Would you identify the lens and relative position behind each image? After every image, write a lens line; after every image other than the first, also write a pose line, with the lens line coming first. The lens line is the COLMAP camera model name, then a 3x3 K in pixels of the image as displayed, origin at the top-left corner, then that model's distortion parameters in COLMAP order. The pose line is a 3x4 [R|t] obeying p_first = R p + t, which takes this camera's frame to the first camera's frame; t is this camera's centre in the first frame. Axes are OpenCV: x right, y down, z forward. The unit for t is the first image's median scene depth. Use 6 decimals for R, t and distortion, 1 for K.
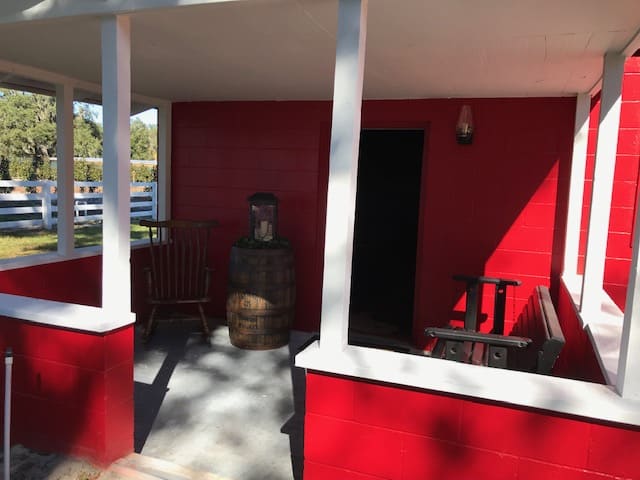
lens RADIAL K [[522.0, 0, 319.0], [0, 522.0, 239.4], [0, 0, 1]] dist [-0.019050, -0.004150]
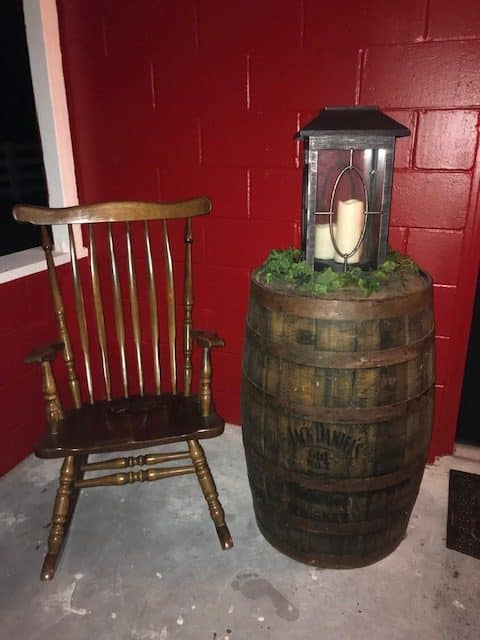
lens RADIAL K [[522.0, 0, 240.5], [0, 522.0, 319.0], [0, 0, 1]] dist [-0.019050, -0.004150]
pose [[0.993849, -0.022312, -0.108476, -0.147514], [0.045657, 0.974929, 0.217781, -0.039782], [0.100898, -0.221394, 0.969951, 0.687233]]
